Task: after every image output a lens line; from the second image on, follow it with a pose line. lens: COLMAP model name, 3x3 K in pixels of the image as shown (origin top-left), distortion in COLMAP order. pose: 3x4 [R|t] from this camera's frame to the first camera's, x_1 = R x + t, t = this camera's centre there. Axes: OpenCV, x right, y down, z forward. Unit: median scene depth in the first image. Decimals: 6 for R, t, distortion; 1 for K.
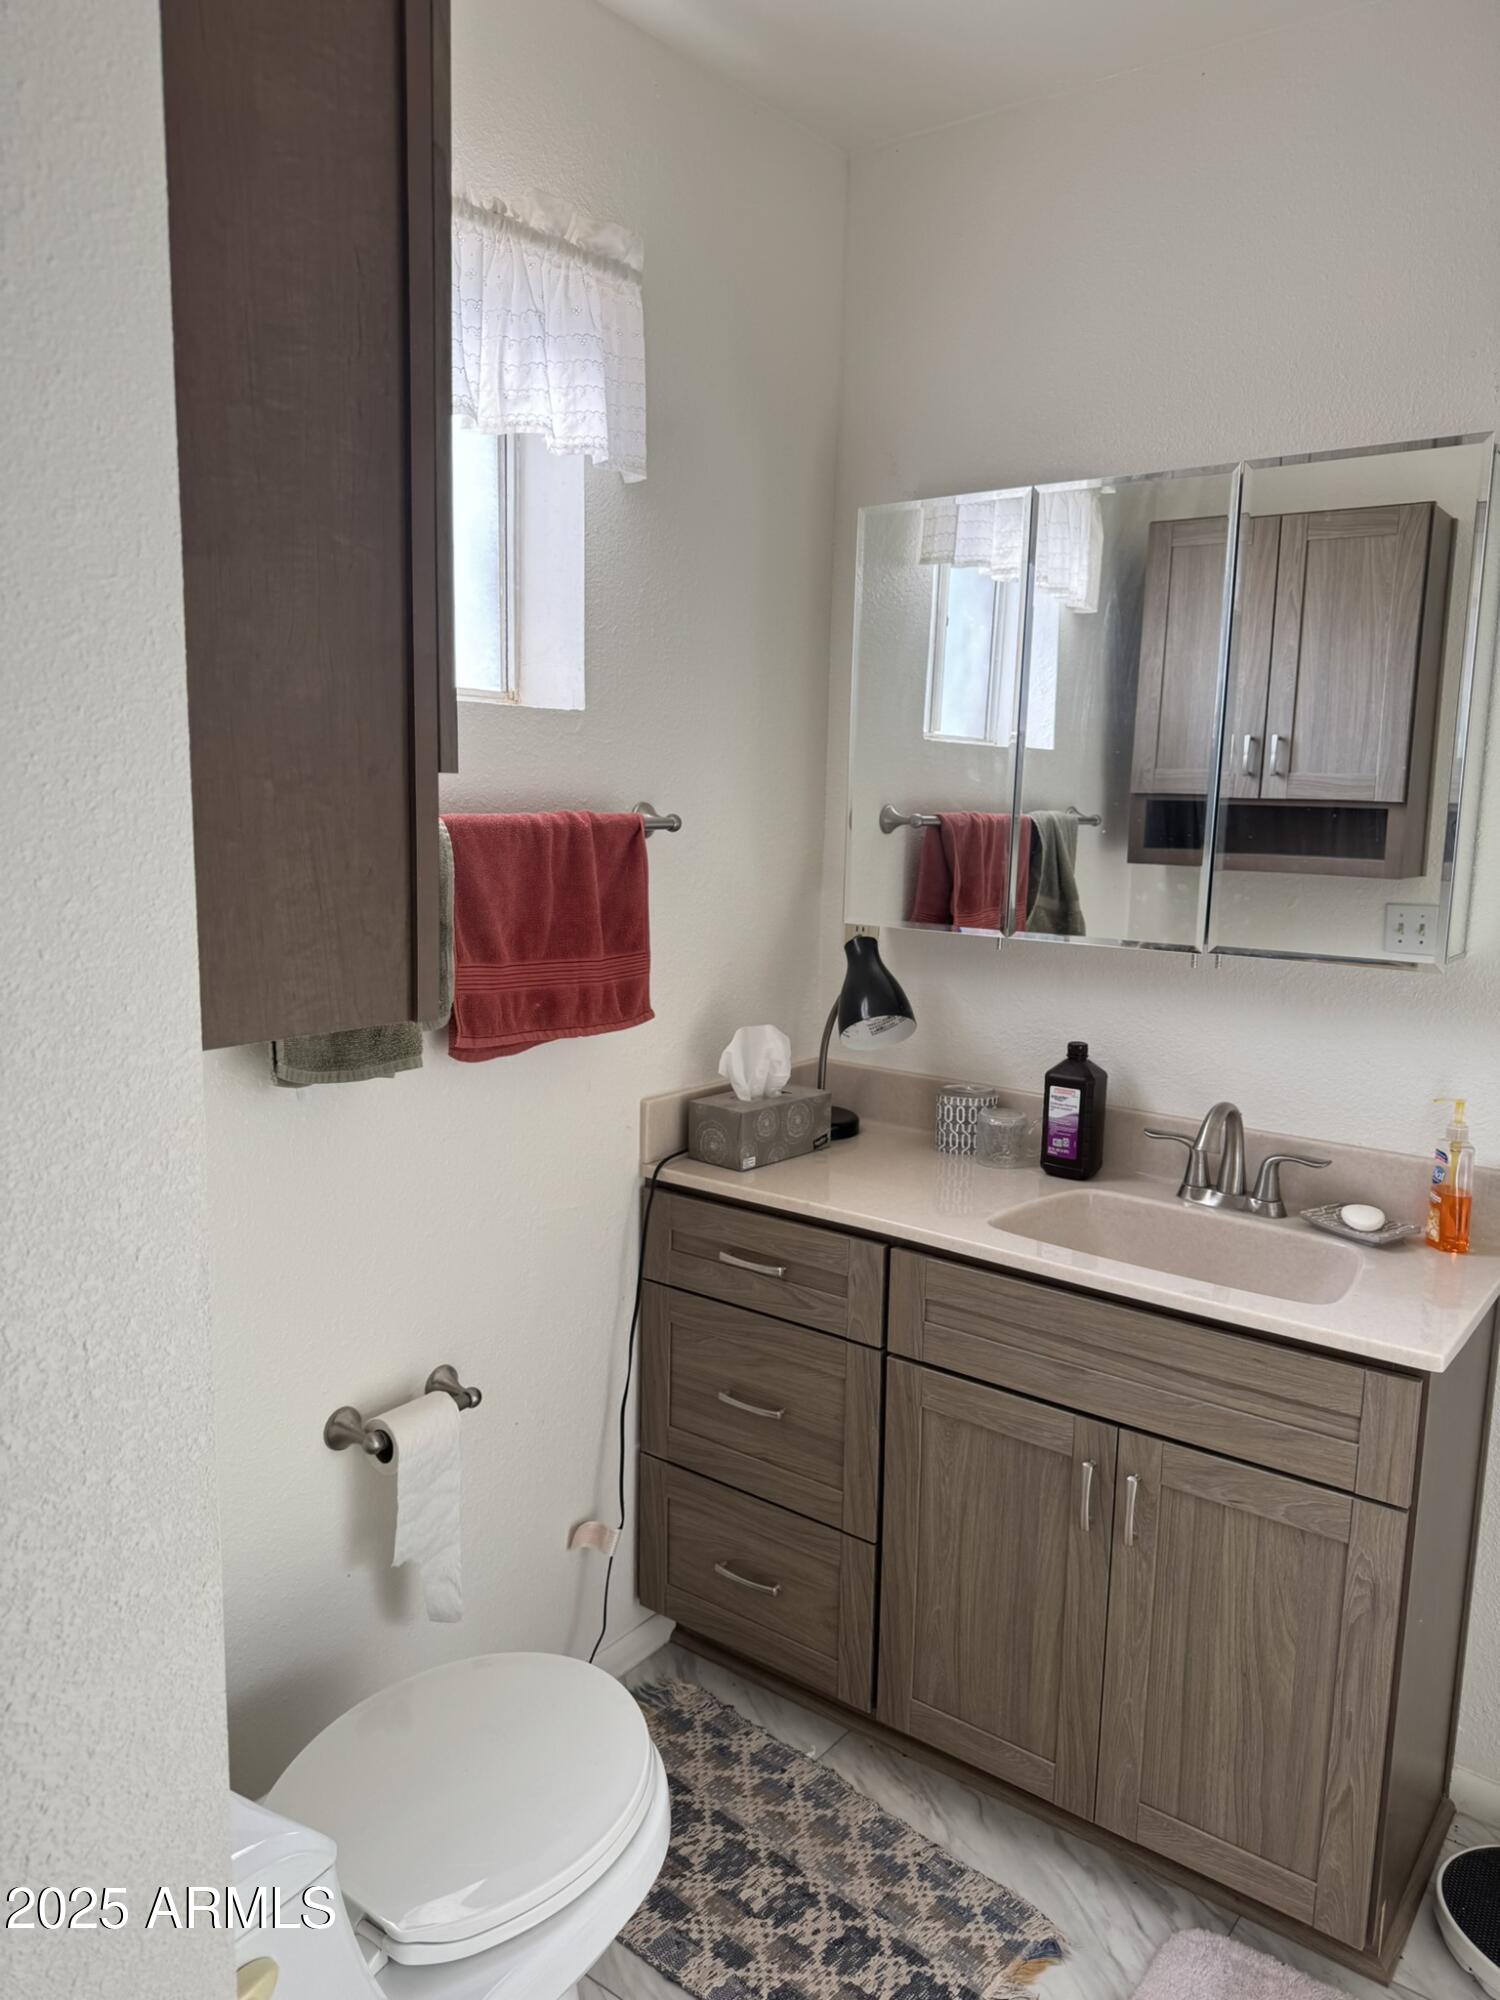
lens RADIAL K [[1430.4, 0, 750.0], [0, 1430.4, 1000.0], [0, 0, 1]] dist [-0.000547, -0.002480]
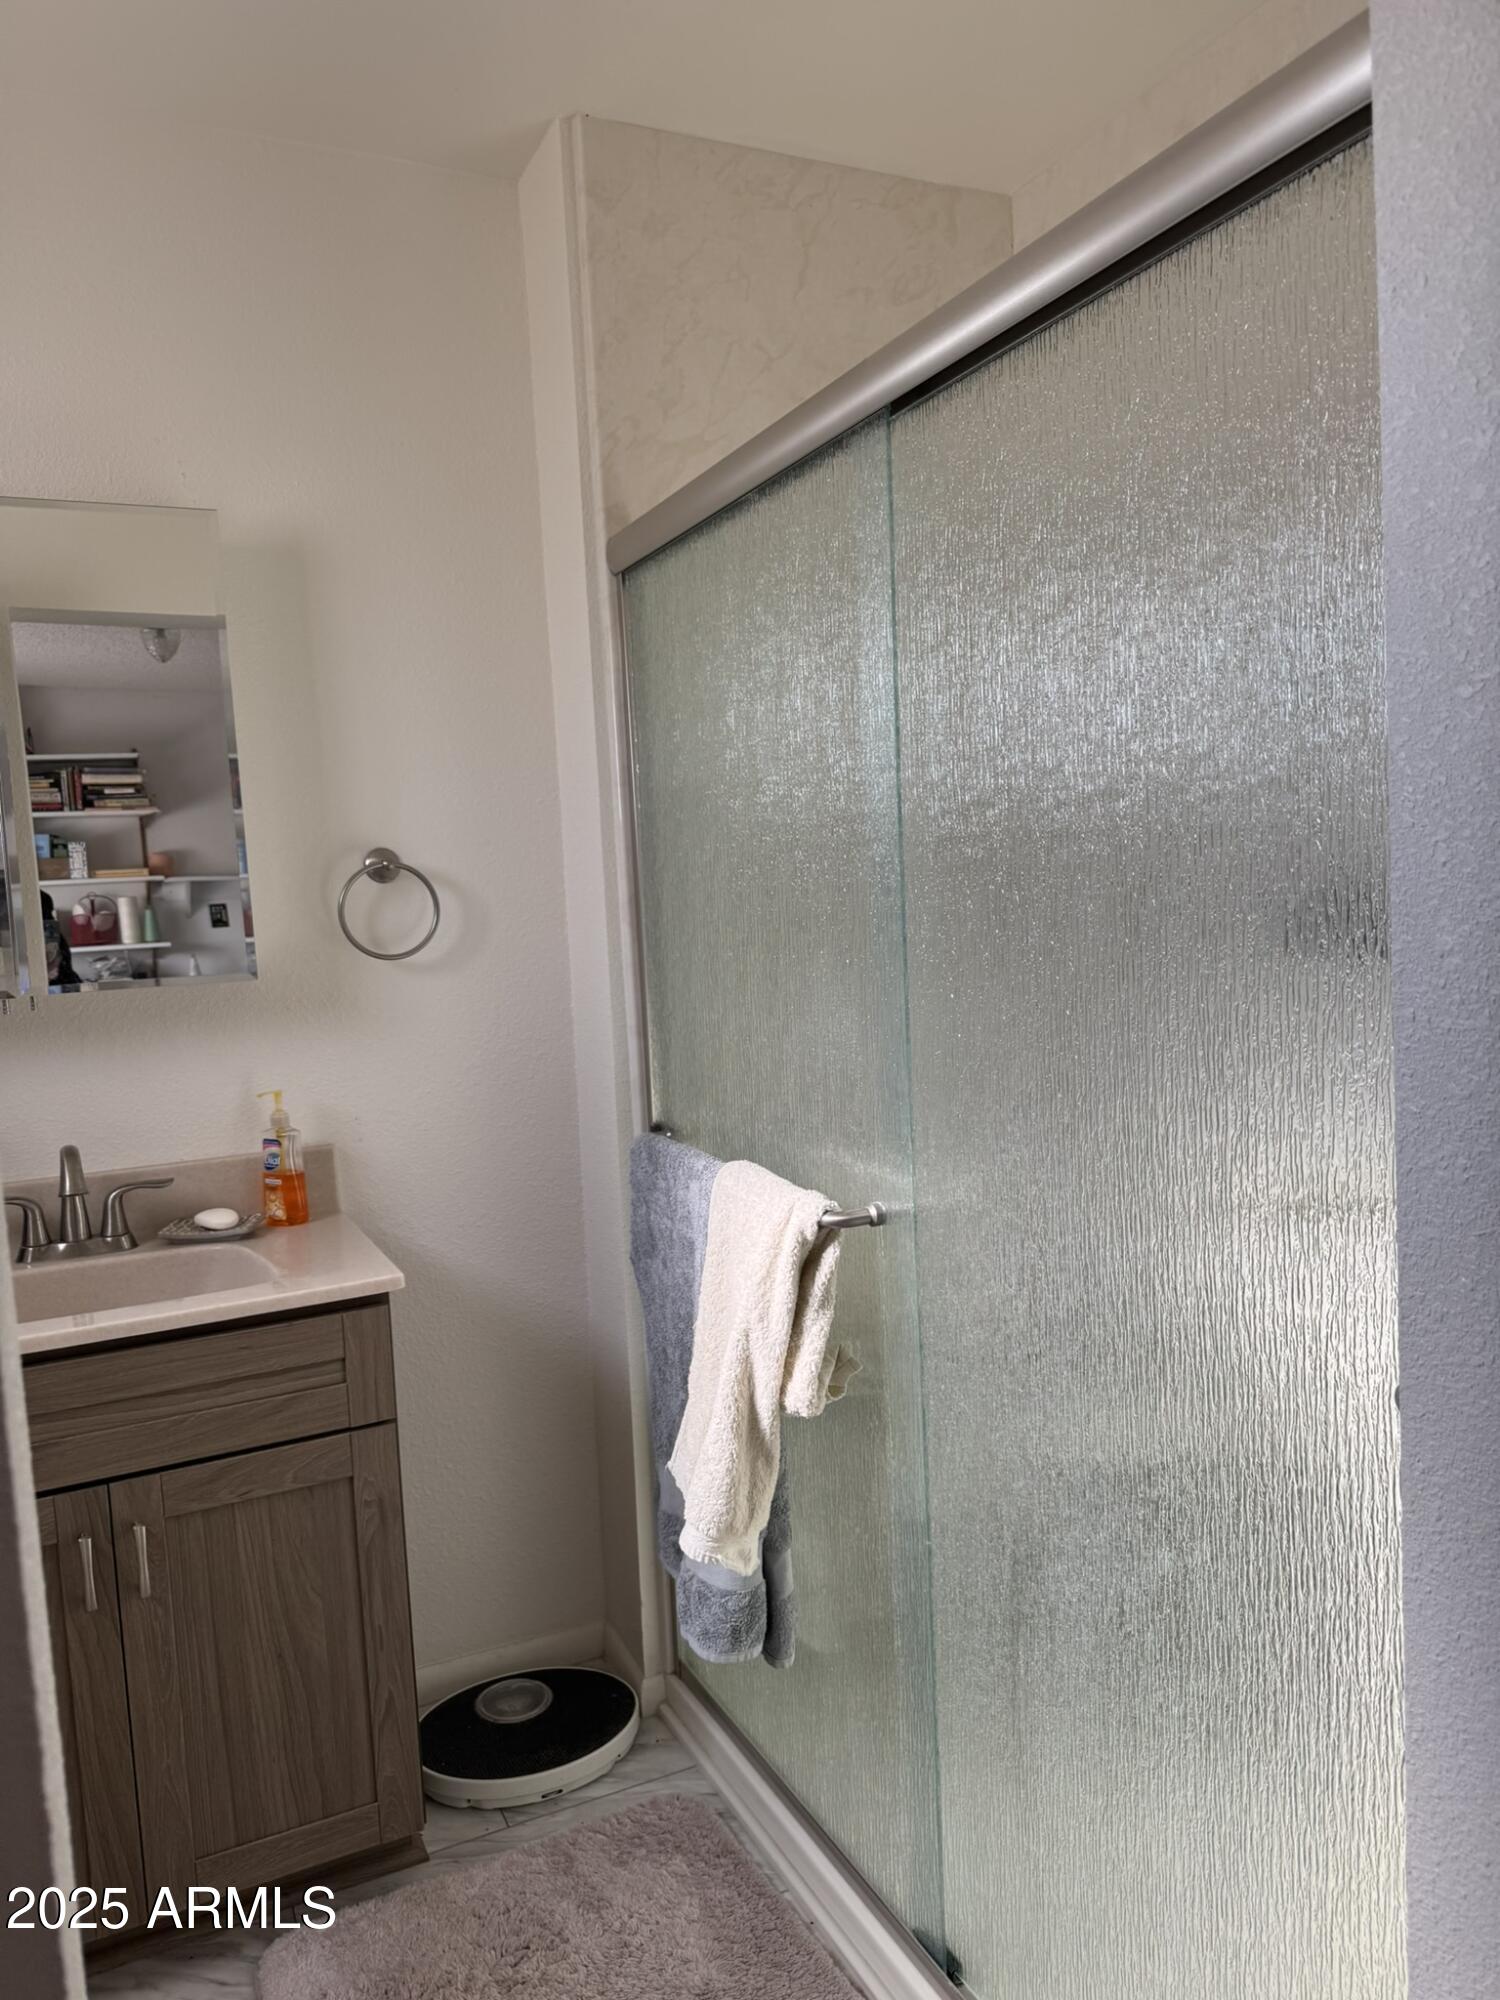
lens RADIAL K [[1410.1, 0, 750.0], [0, 1410.1, 1000.0], [0, 0, 1]] dist [-0.007992, -0.005340]
pose [[0.454489, -0.116332, 0.883123, -0.337279], [0.199186, 0.979603, 0.026533, 0.047931], [-0.868196, 0.163847, 0.468391, 0.150389]]
